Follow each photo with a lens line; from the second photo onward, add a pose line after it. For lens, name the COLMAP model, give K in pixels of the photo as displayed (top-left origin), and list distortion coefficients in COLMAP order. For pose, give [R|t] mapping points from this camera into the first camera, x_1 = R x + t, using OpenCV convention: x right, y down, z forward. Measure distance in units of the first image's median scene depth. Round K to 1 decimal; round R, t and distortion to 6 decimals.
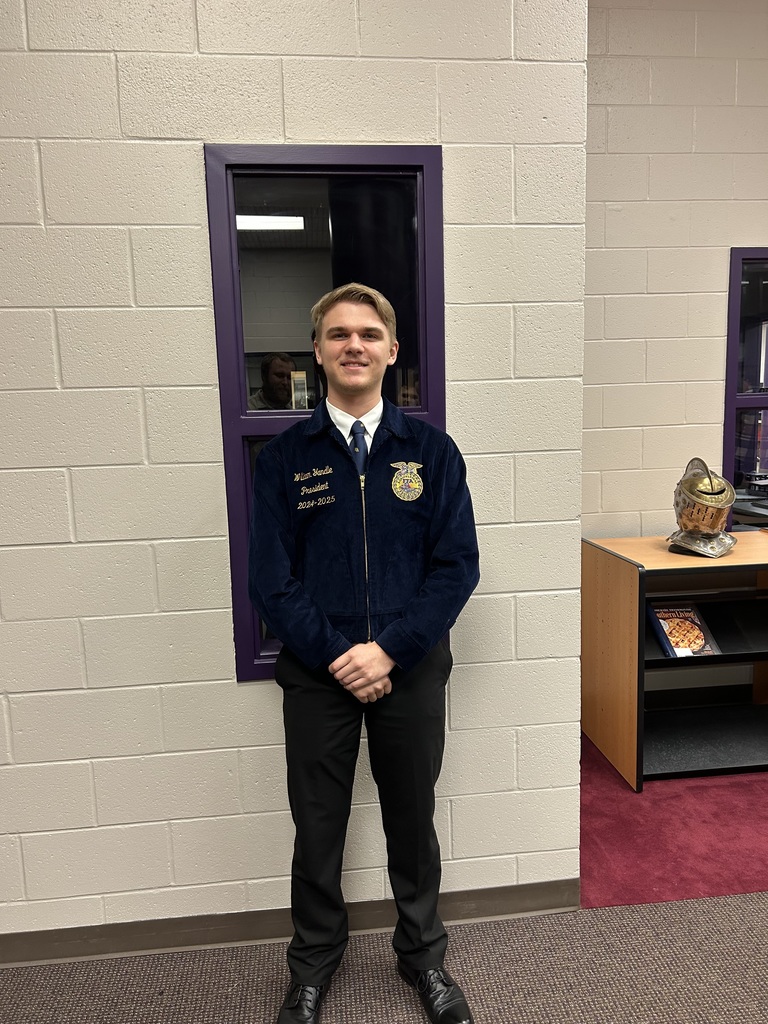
lens RADIAL K [[766.1, 0, 389.6], [0, 766.1, 512.1], [0, 0, 1]] dist [0.032865, -0.040863]
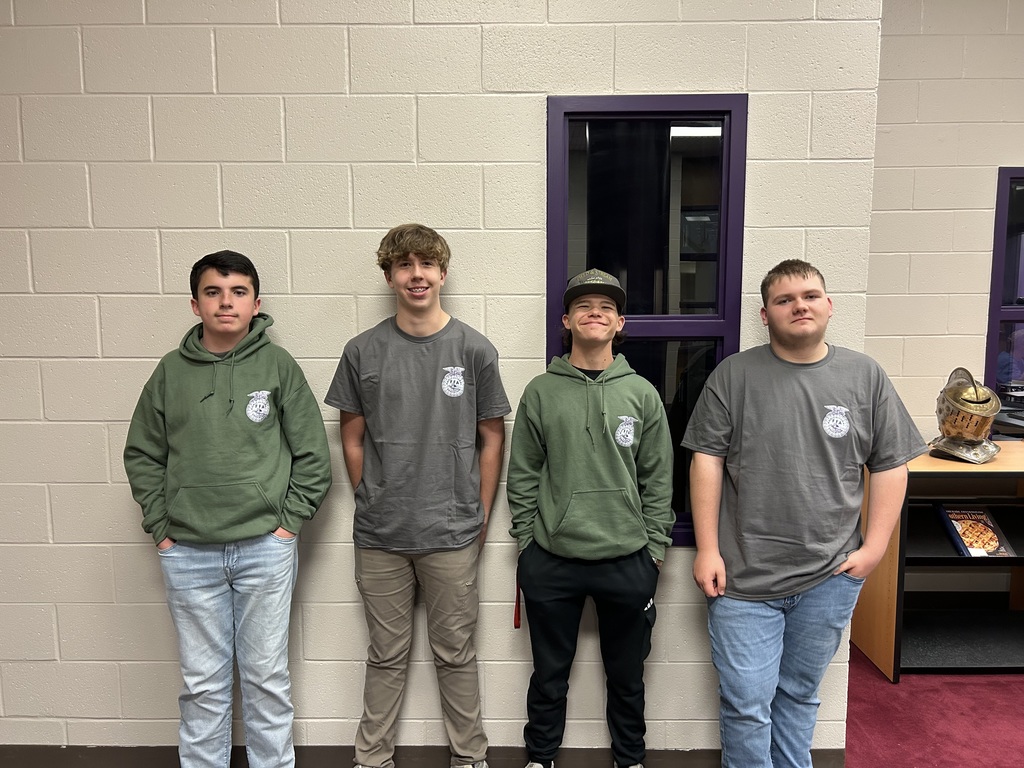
lens RADIAL K [[766.1, 0, 509.4], [0, 766.1, 386.7], [0, 0, 1]] dist [0.032865, -0.040863]
pose [[0.991601, 0.037405, -0.123809, -0.082862], [-0.040765, 0.998863, -0.024712, 0.006697], [0.122744, 0.029551, 0.991998, -0.119182]]
